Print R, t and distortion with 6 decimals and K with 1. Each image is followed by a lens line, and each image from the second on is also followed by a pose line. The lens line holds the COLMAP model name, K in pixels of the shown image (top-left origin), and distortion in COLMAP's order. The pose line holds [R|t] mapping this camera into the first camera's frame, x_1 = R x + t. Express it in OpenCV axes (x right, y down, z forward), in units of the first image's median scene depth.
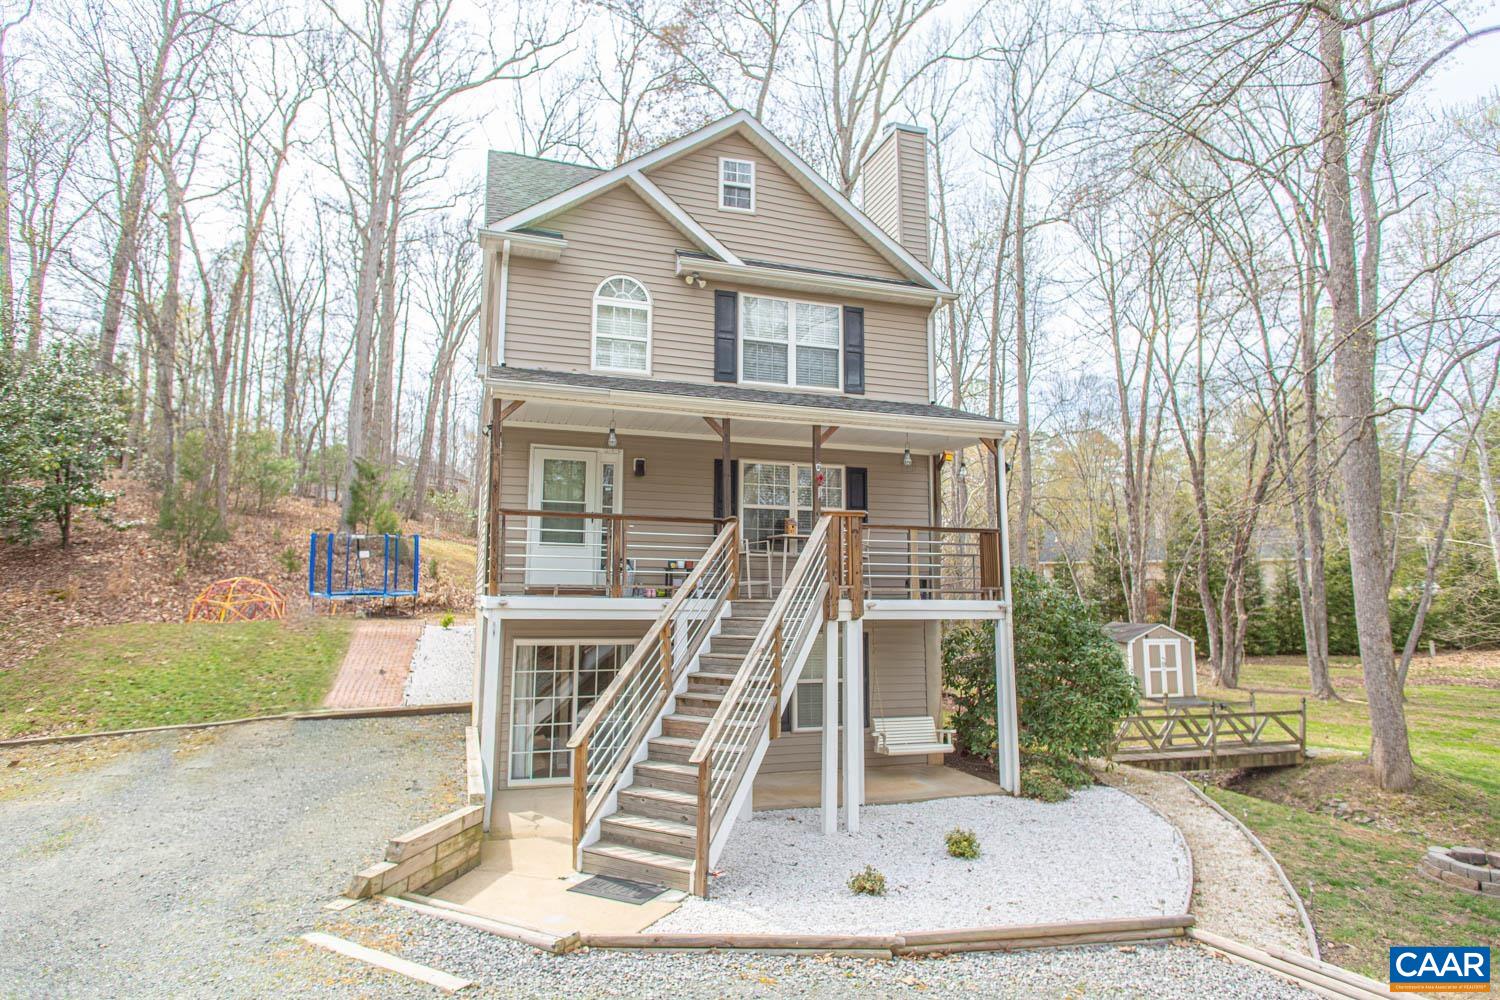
lens RADIAL K [[840.4, 0, 751.4], [0, 840.4, 491.7], [0, 0, 1]] dist [0.026670, -0.007609]
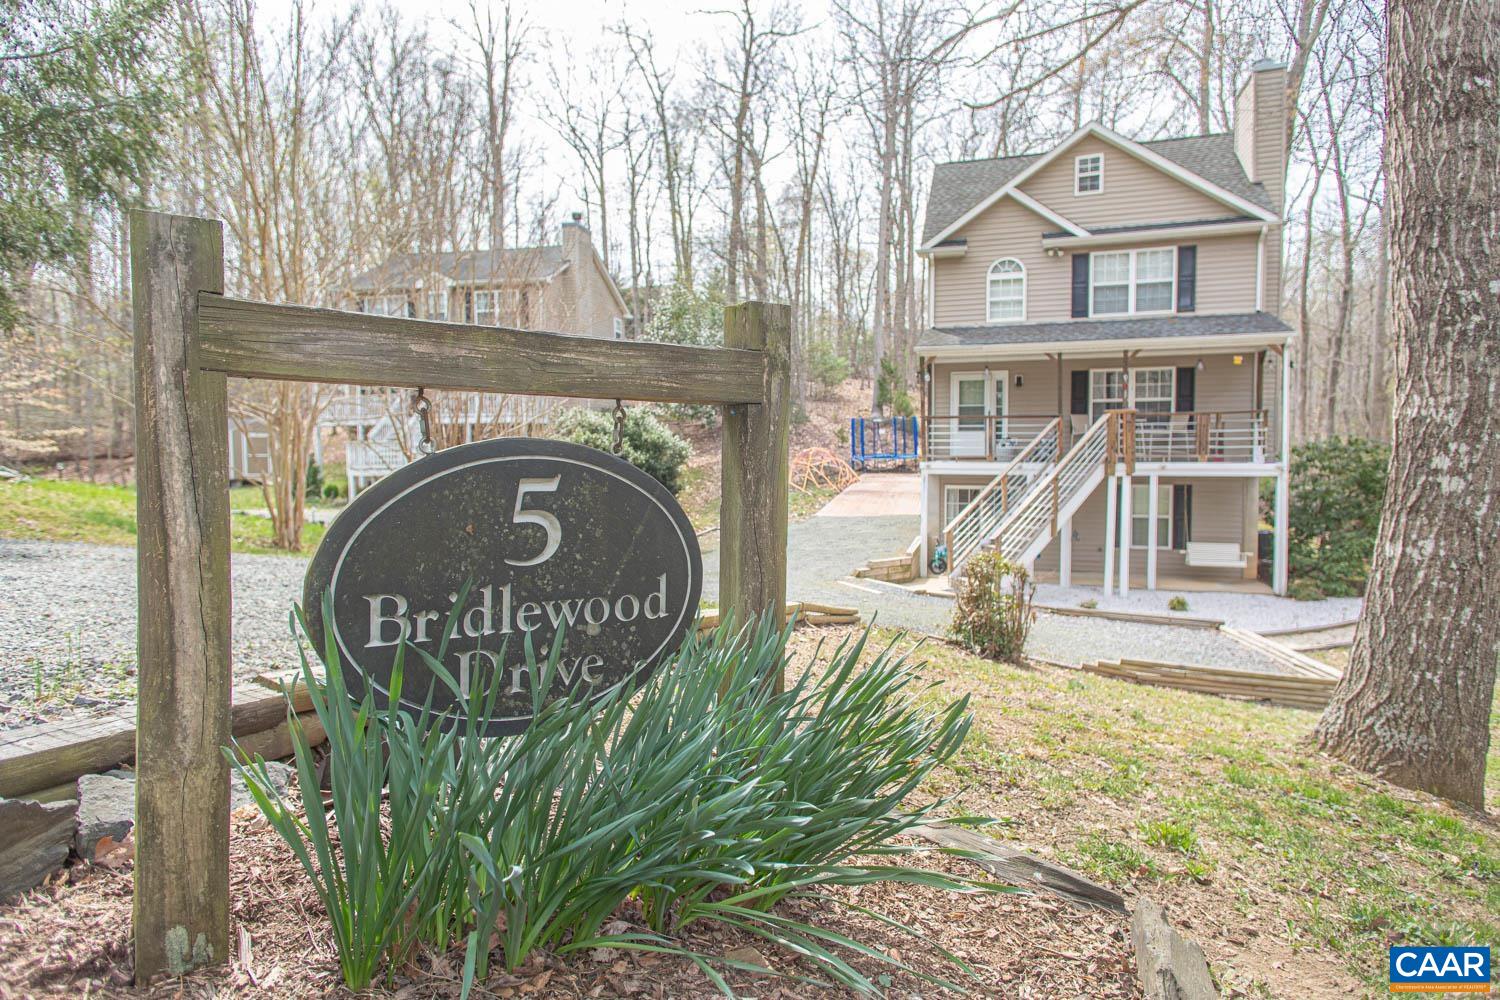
lens RADIAL K [[840.4, 0, 751.6], [0, 840.4, 493.8], [0, 0, 1]] dist [0.026670, -0.007609]
pose [[0.812939, 0.019621, -0.582018, 0.376627], [0.080161, 0.986148, 0.145210, -0.087300], [0.576806, -0.164702, 0.800105, -0.589808]]
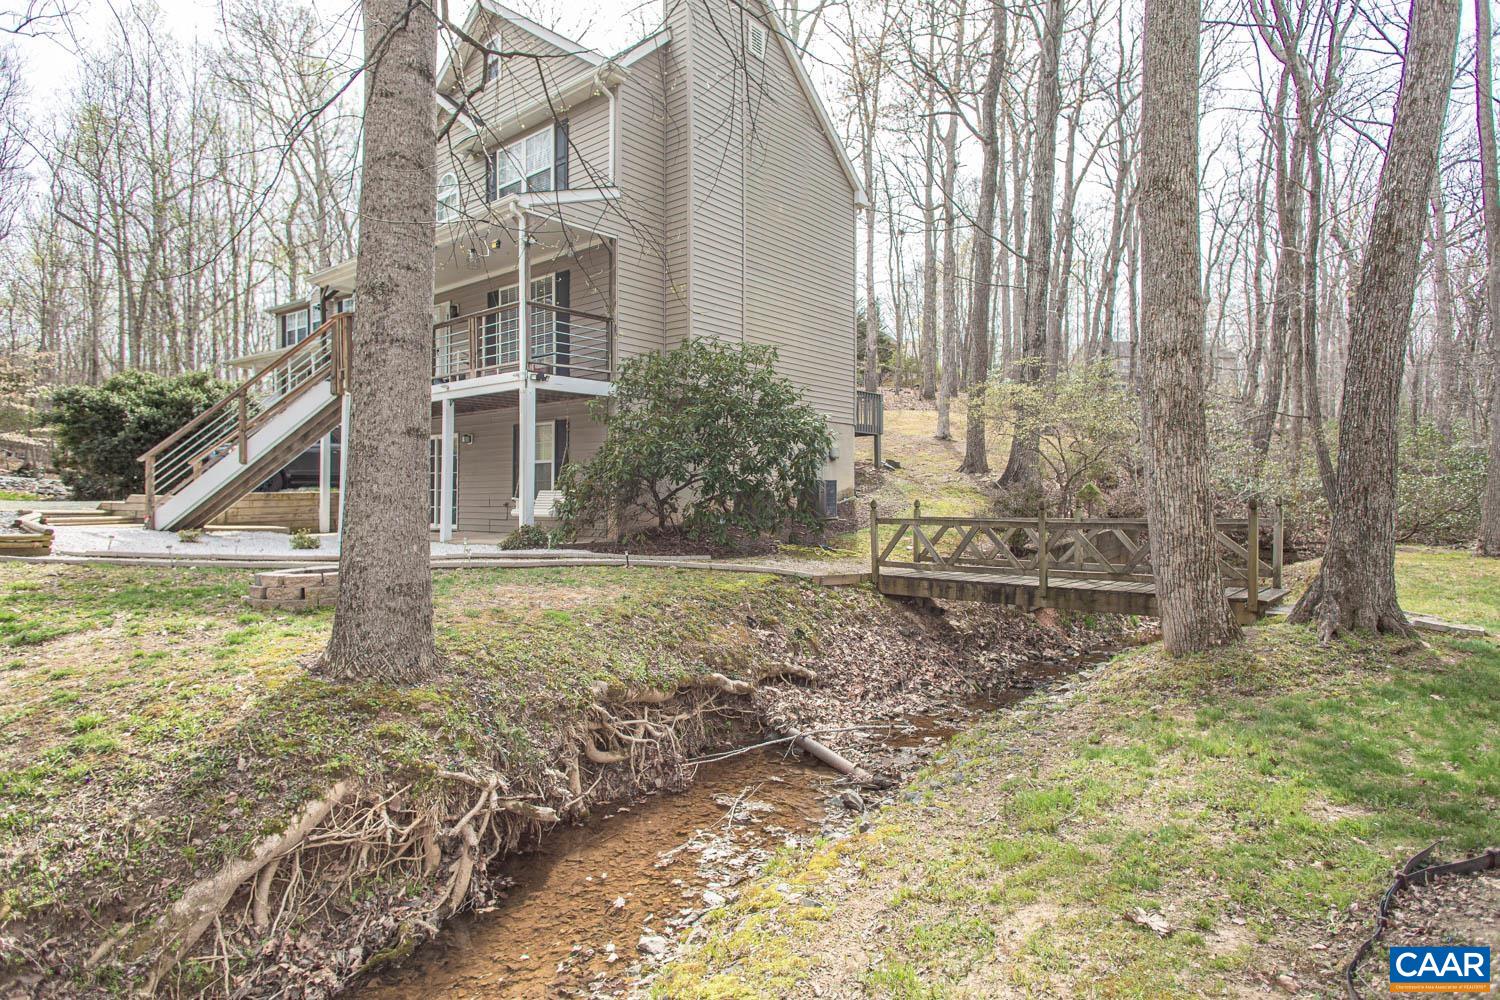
lens RADIAL K [[840.4, 0, 749.5], [0, 840.4, 499.1], [0, 0, 1]] dist [0.026670, -0.007609]
pose [[0.492332, -0.005291, -0.870391, 1.263025], [0.107764, 0.992658, 0.054922, 0.244435], [0.863711, -0.120837, 0.489288, 0.669321]]
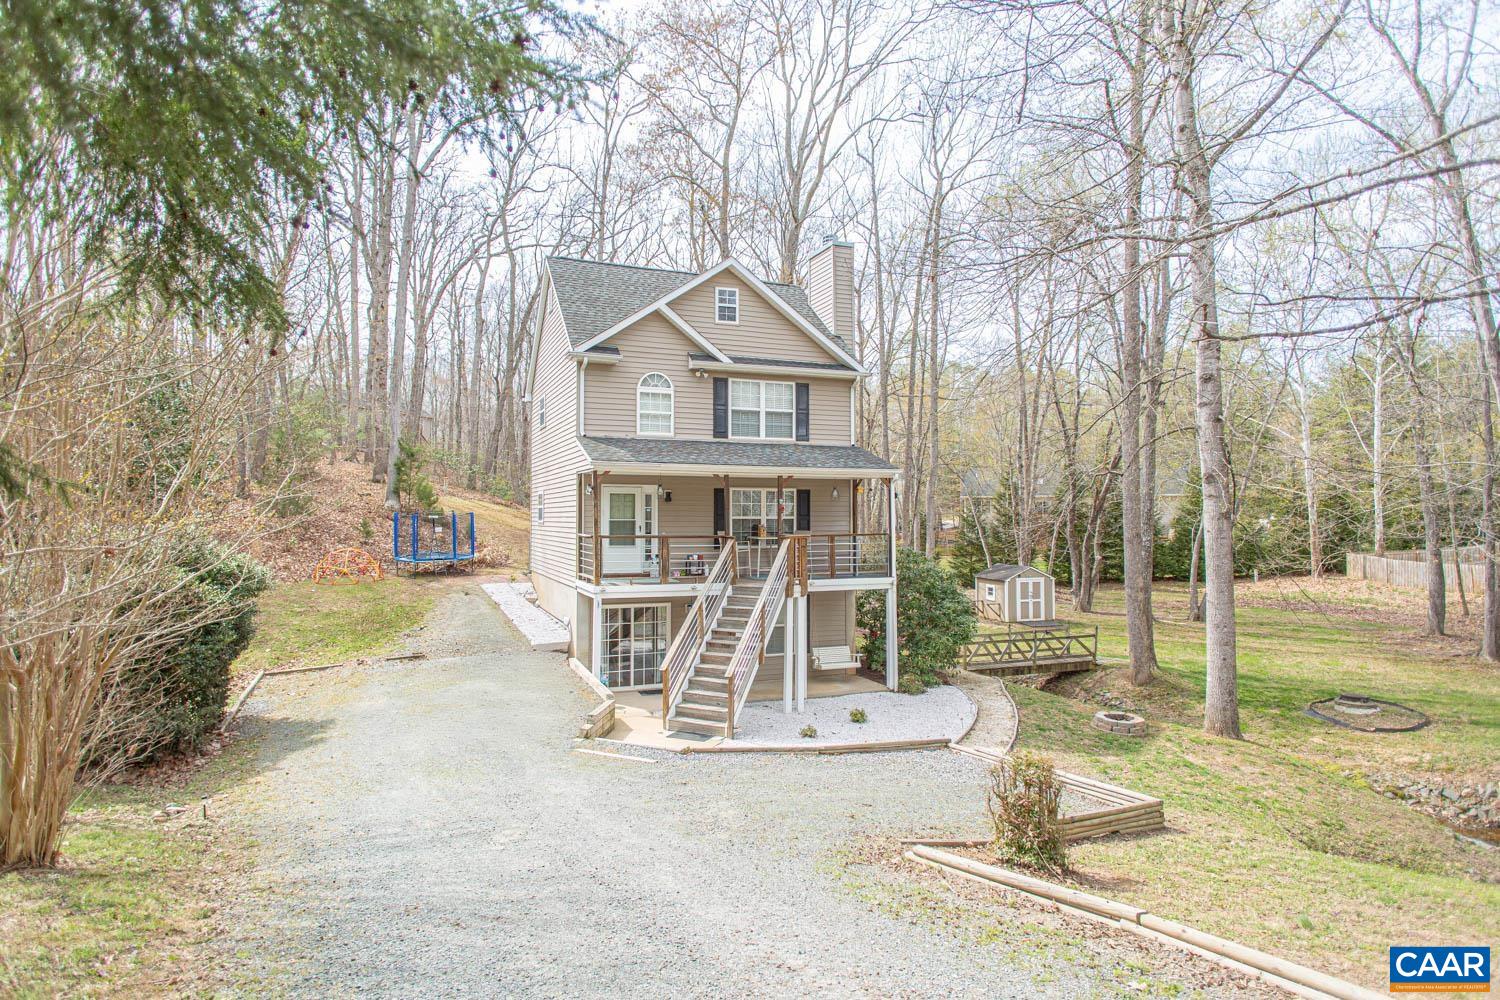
lens RADIAL K [[840.4, 0, 750.2], [0, 840.4, 494.1], [0, 0, 1]] dist [0.026670, -0.007609]
pose [[0.997764, -0.002903, 0.066778, -0.080765], [-0.003856, 0.994893, 0.100862, -0.185339], [-0.066730, -0.100894, 0.992657, -0.560409]]
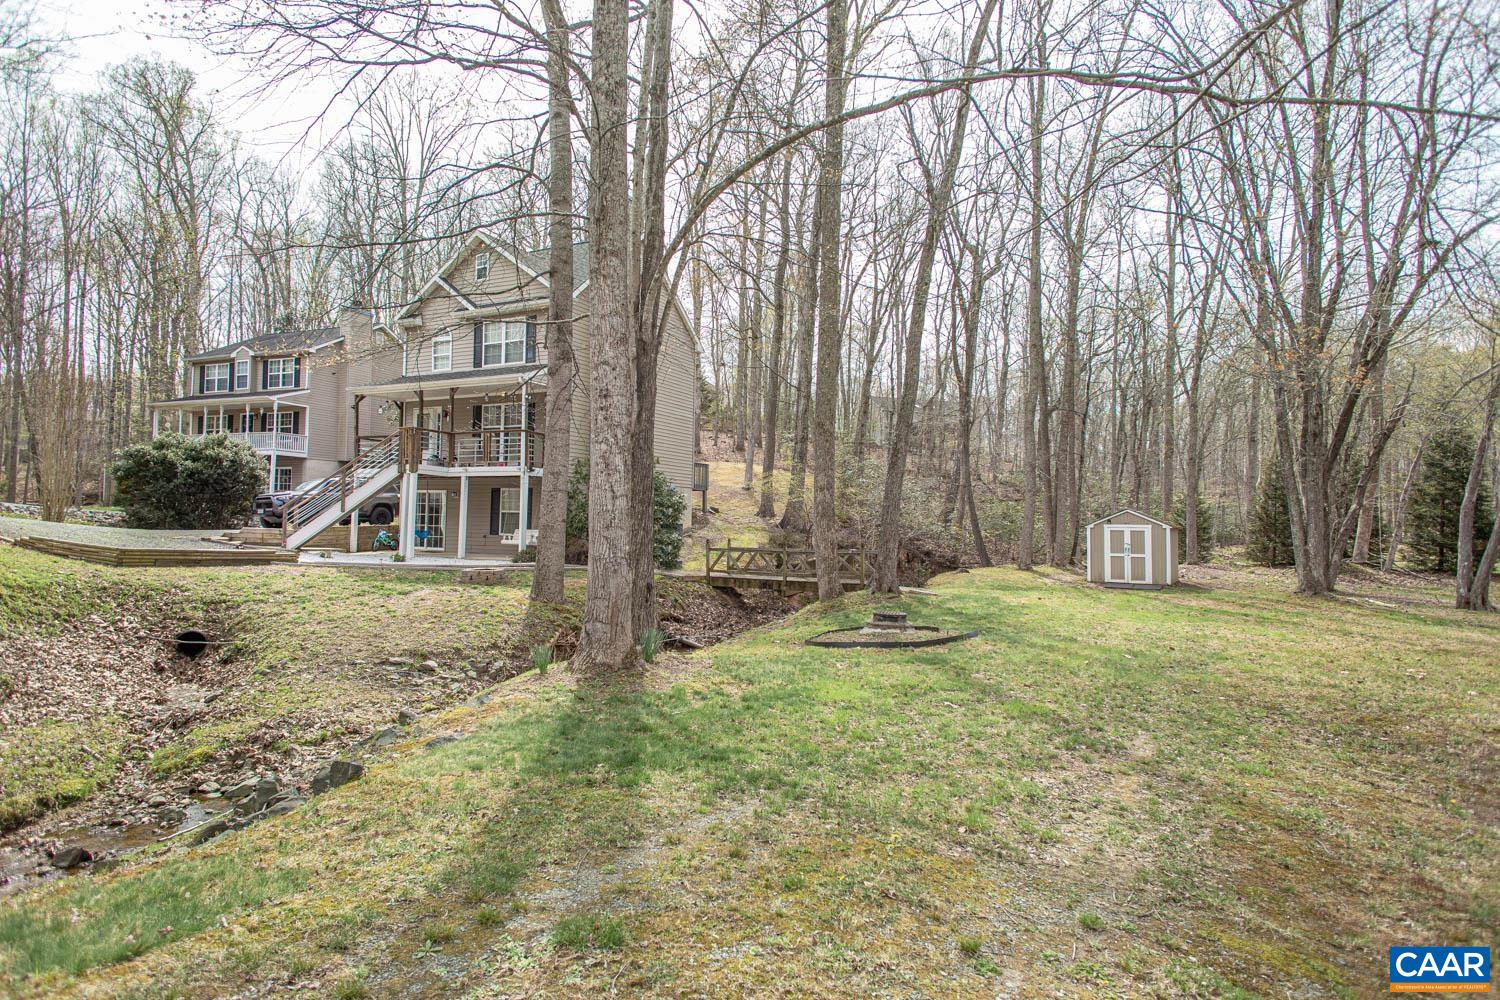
lens RADIAL K [[840.4, 0, 758.0], [0, 840.4, 490.8], [0, 0, 1]] dist [0.026670, -0.007609]
pose [[0.678037, -0.020189, -0.734750, 1.962584], [0.074624, 0.996348, 0.041488, 0.136960], [0.731230, -0.082961, 0.677068, 0.075323]]
